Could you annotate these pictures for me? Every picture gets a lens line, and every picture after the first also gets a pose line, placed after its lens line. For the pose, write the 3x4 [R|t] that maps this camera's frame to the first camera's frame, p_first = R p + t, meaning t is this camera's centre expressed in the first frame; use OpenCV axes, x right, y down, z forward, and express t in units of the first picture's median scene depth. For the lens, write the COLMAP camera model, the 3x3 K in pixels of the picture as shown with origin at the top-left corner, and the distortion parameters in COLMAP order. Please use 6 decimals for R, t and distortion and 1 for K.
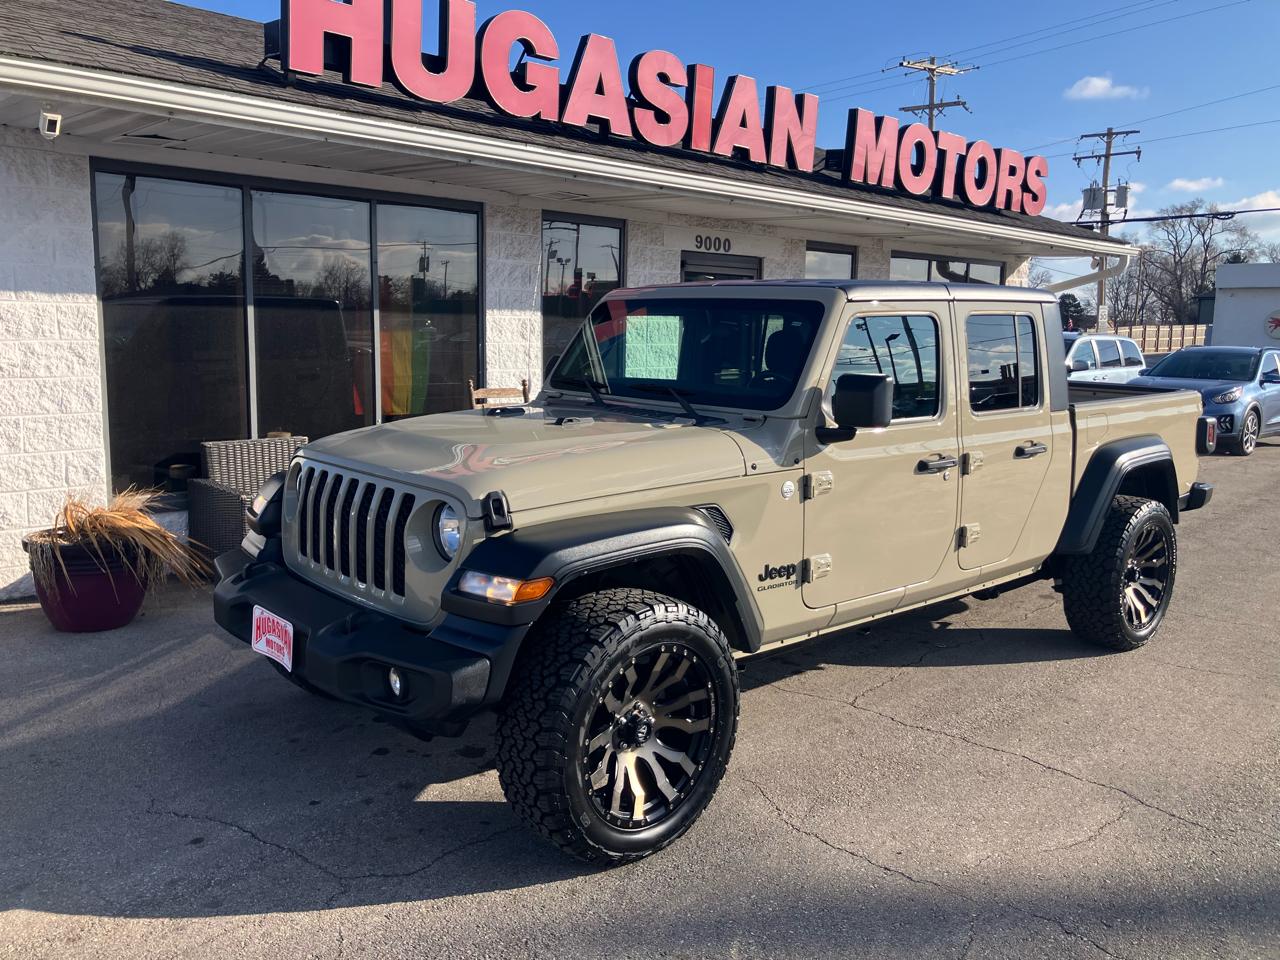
lens RADIAL K [[1055.6, 0, 643.5], [0, 1055.6, 464.2], [0, 0, 1]] dist [0.003986, 0.022457]
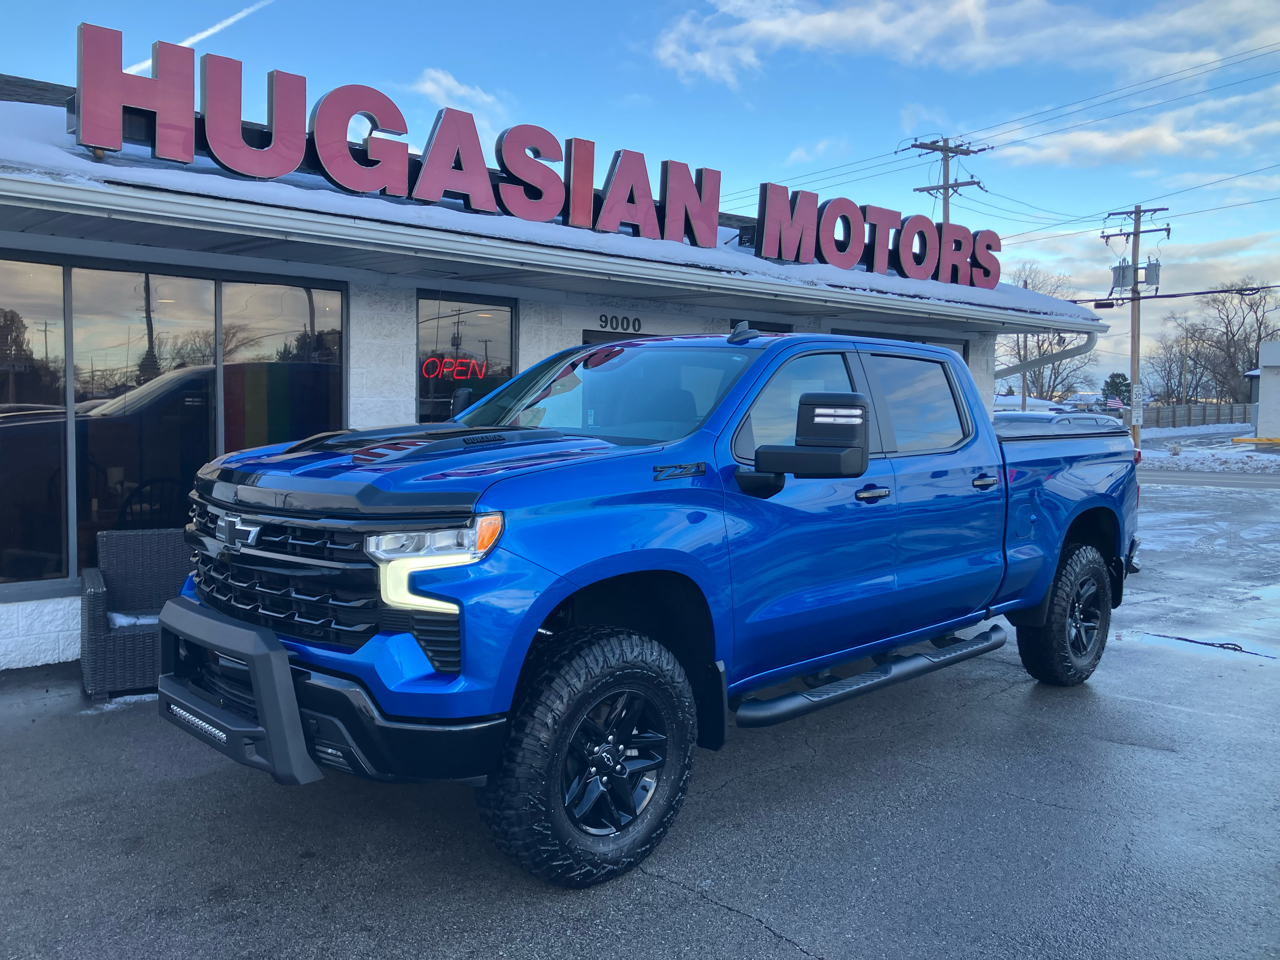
lens RADIAL K [[1055.6, 0, 634.5], [0, 1055.6, 463.7], [0, 0, 1]] dist [0.003986, 0.022457]
pose [[0.998545, -0.000886, -0.053916, 0.149100], [-0.003208, 0.997119, -0.075786, -0.009502], [0.053828, 0.075849, 0.995665, 0.063902]]
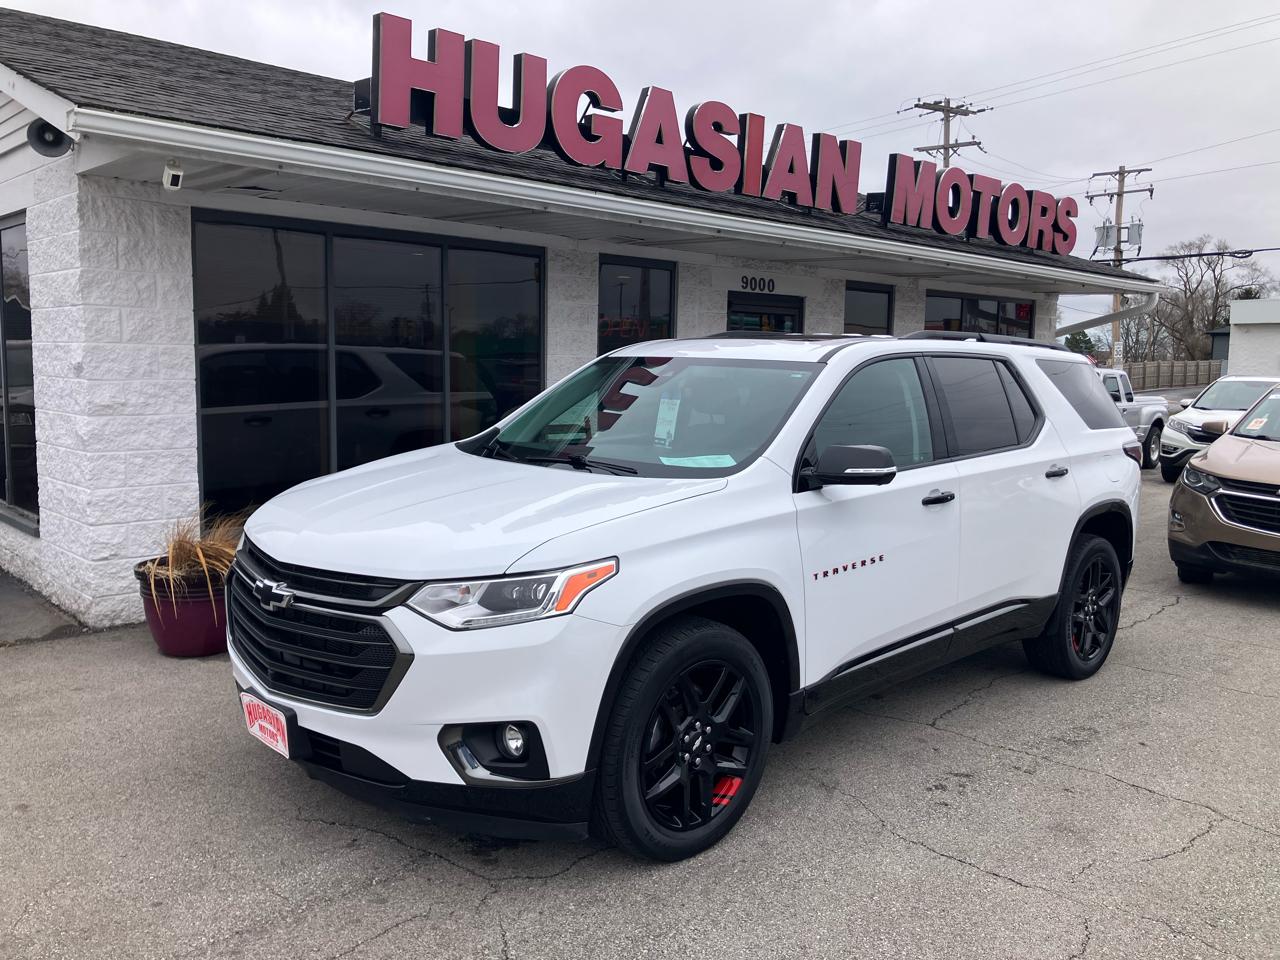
lens RADIAL K [[1055.6, 0, 636.6], [0, 1055.6, 468.9], [0, 0, 1]] dist [0.003986, 0.022457]
pose [[0.999892, -0.001694, -0.014585, -0.043167], [0.001251, 0.999539, -0.030323, 0.002890], [0.014630, 0.030301, 0.999434, -0.029818]]
